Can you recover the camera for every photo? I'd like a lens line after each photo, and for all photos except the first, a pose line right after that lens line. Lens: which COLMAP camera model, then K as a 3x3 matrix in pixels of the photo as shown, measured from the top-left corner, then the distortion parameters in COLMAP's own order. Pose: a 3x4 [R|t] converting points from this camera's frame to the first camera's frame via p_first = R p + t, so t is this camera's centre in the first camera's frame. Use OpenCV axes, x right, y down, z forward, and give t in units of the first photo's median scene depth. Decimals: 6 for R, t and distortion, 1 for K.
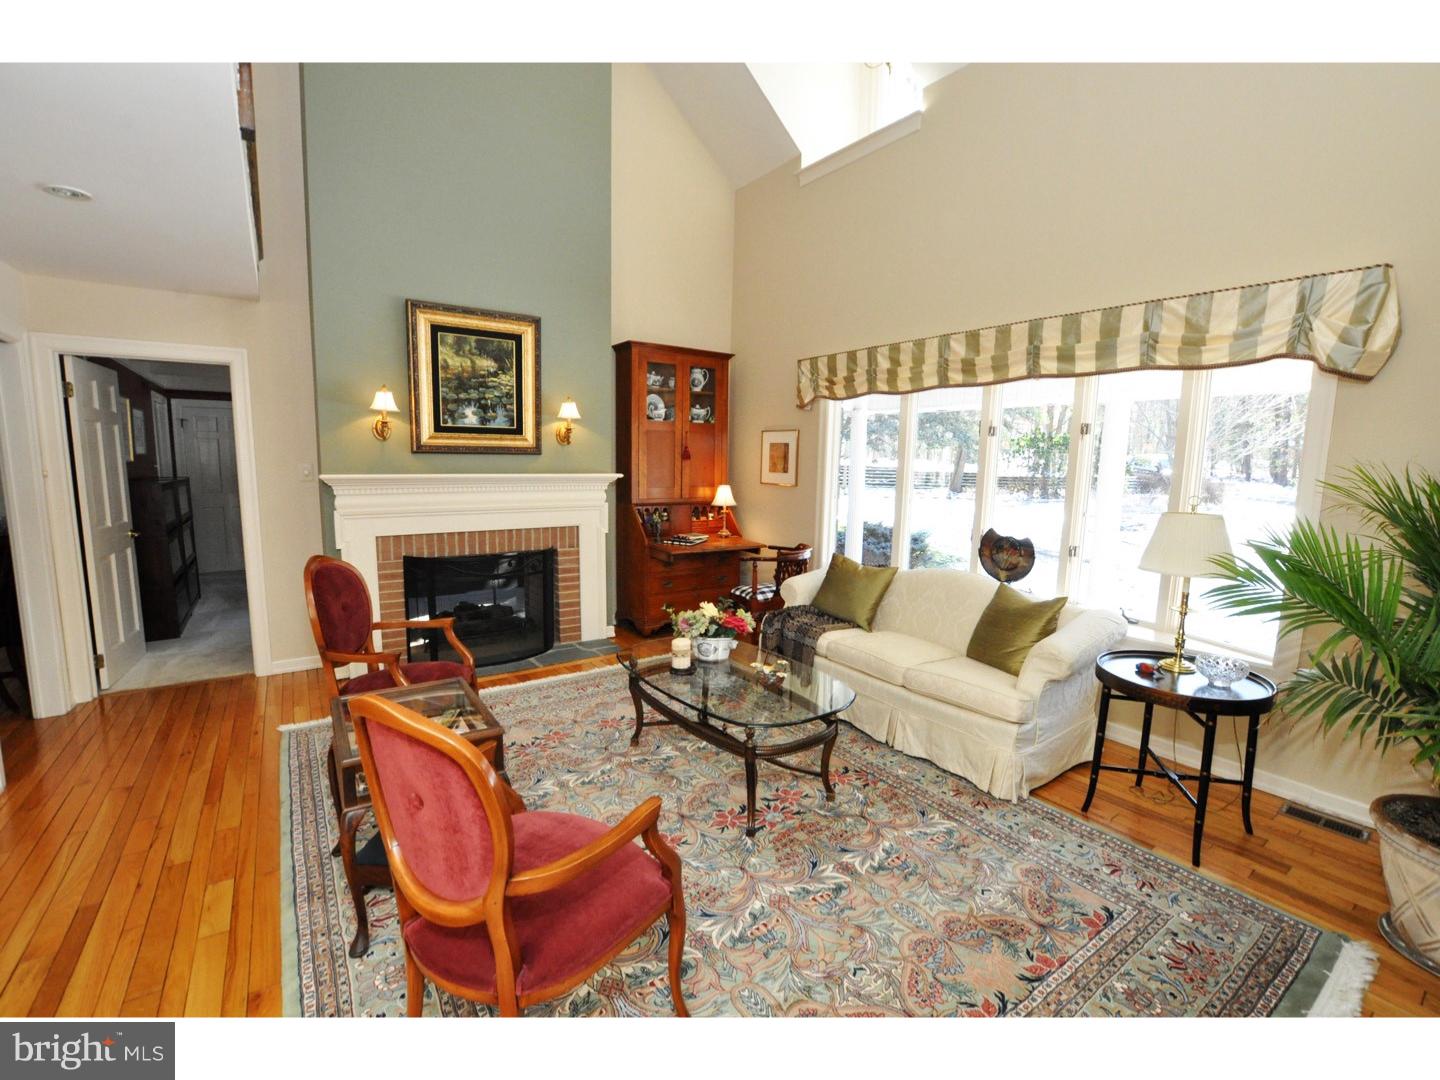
lens RADIAL K [[633.9, 0, 723.5], [0, 633.9, 541.6], [0, 0, 1]] dist [-0.026039, 0.000918]
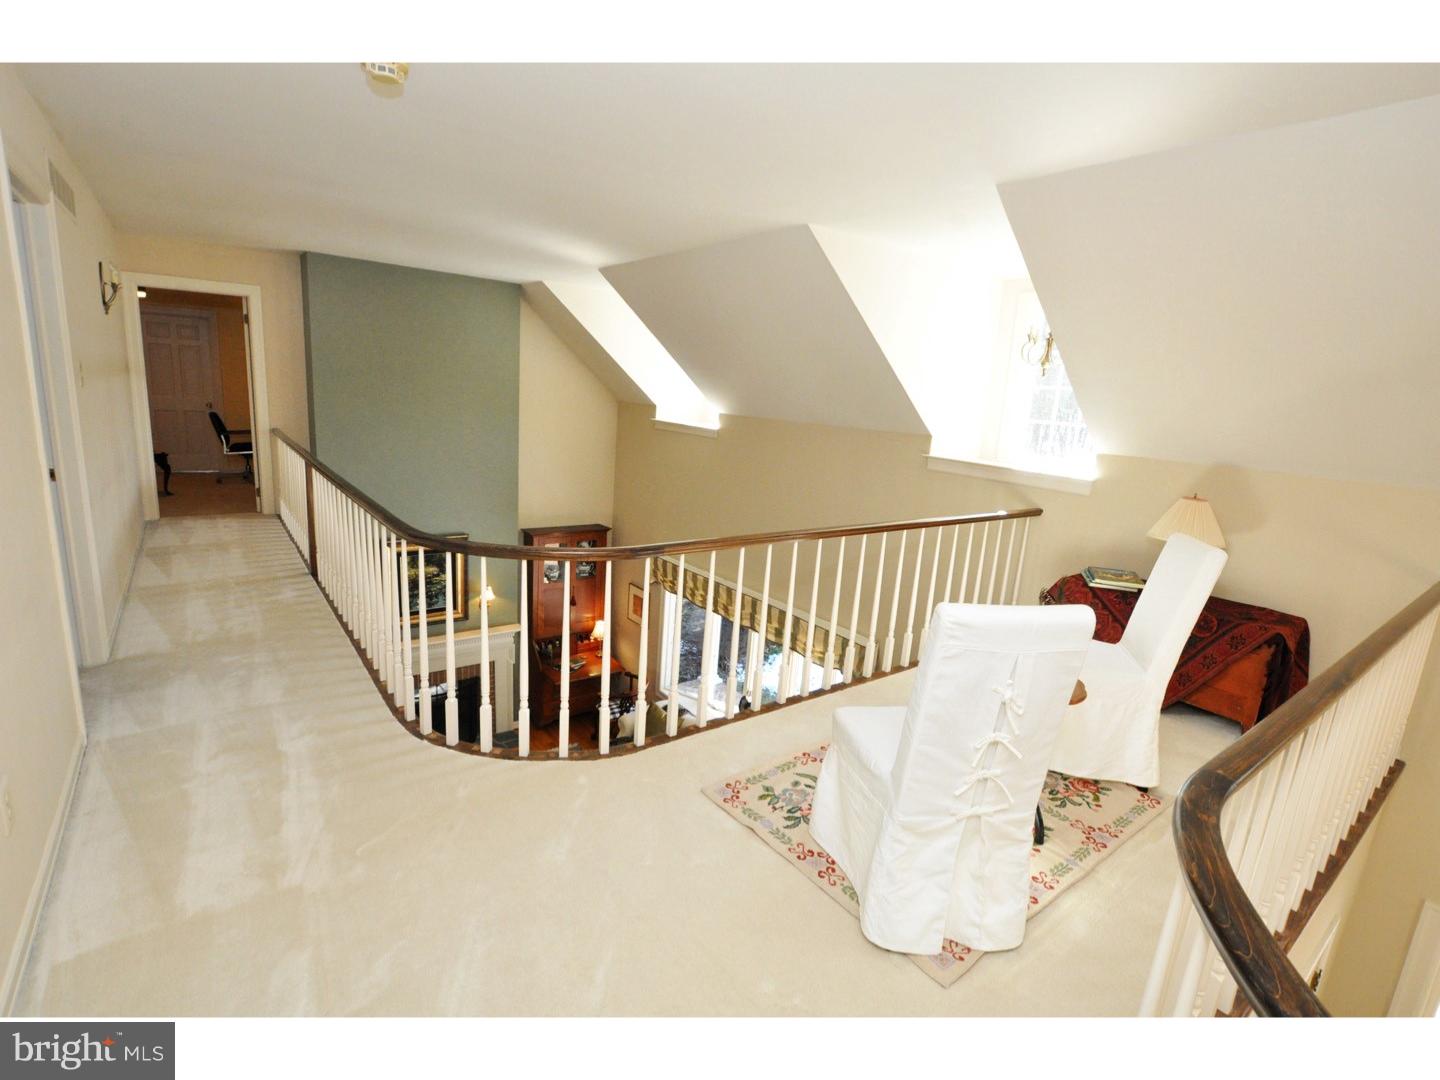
lens RADIAL K [[695.5, 0, 715.5], [0, 695.5, 543.1], [0, 0, 1]] dist [-0.016559, 0.001155]
pose [[0.998396, 0.043418, 0.036346, 0.255692], [-0.046557, 0.994805, 0.090525, -0.550202], [-0.032227, -0.092072, 0.995231, -0.714945]]
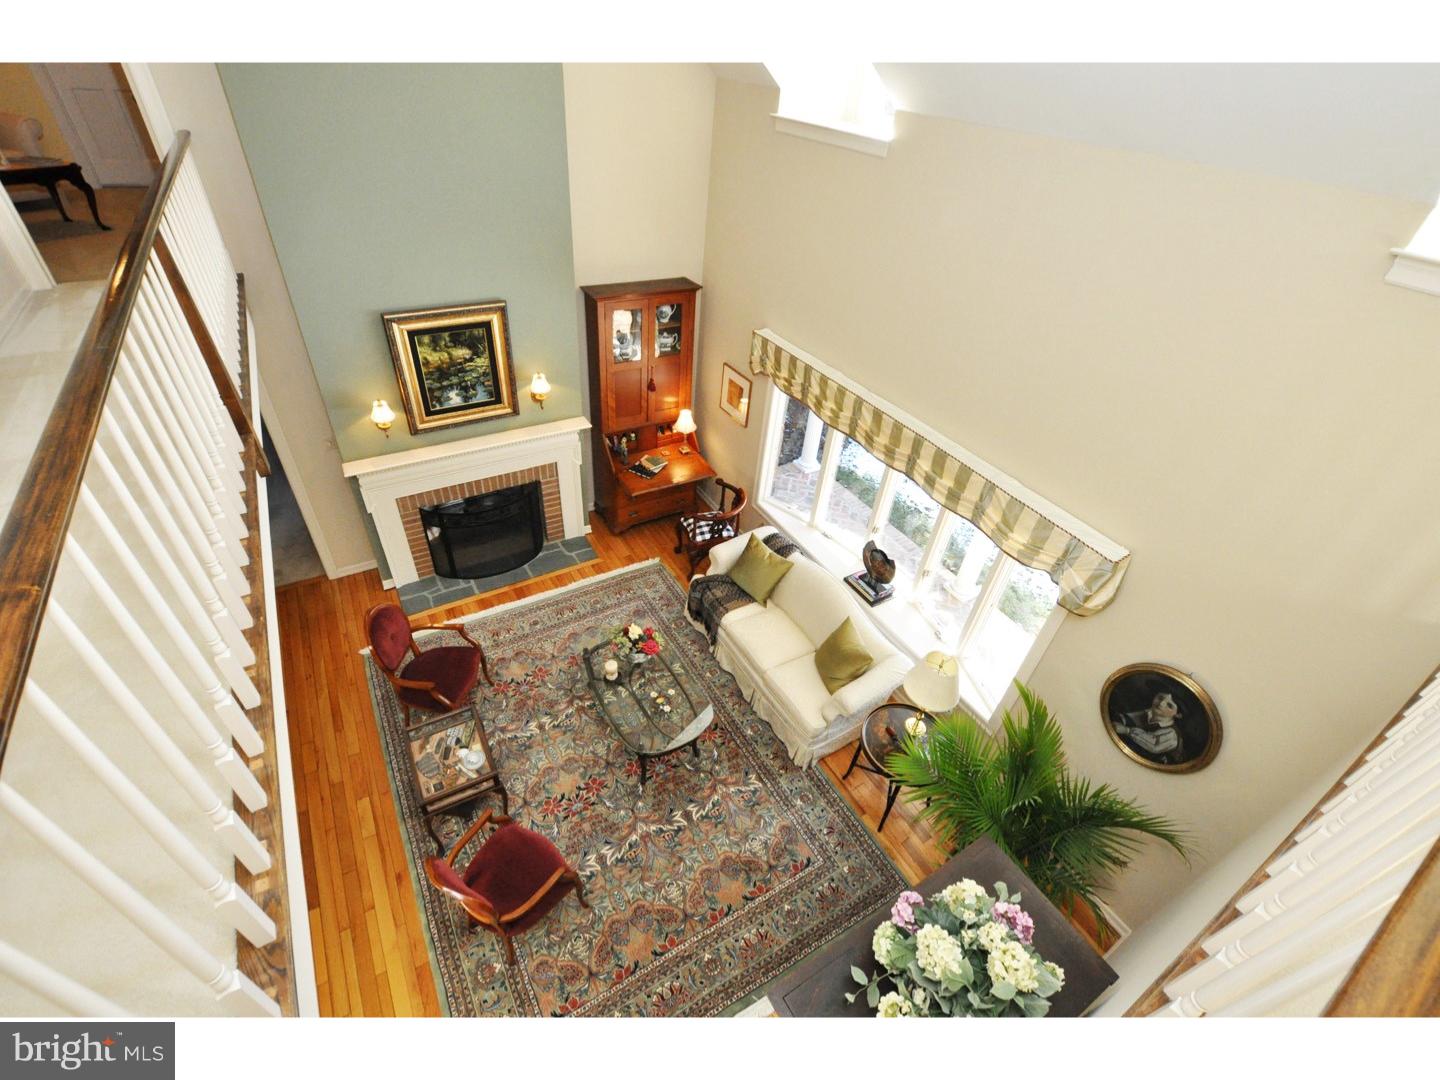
lens RADIAL K [[633.9, 0, 723.2], [0, 633.9, 543.1], [0, 0, 1]] dist [-0.026039, 0.000918]
pose [[0.995767, 0.090838, -0.014006, 0.136849], [-0.070784, 0.855118, 0.513578, -0.621684], [0.058629, -0.510413, 0.857929, -0.107151]]
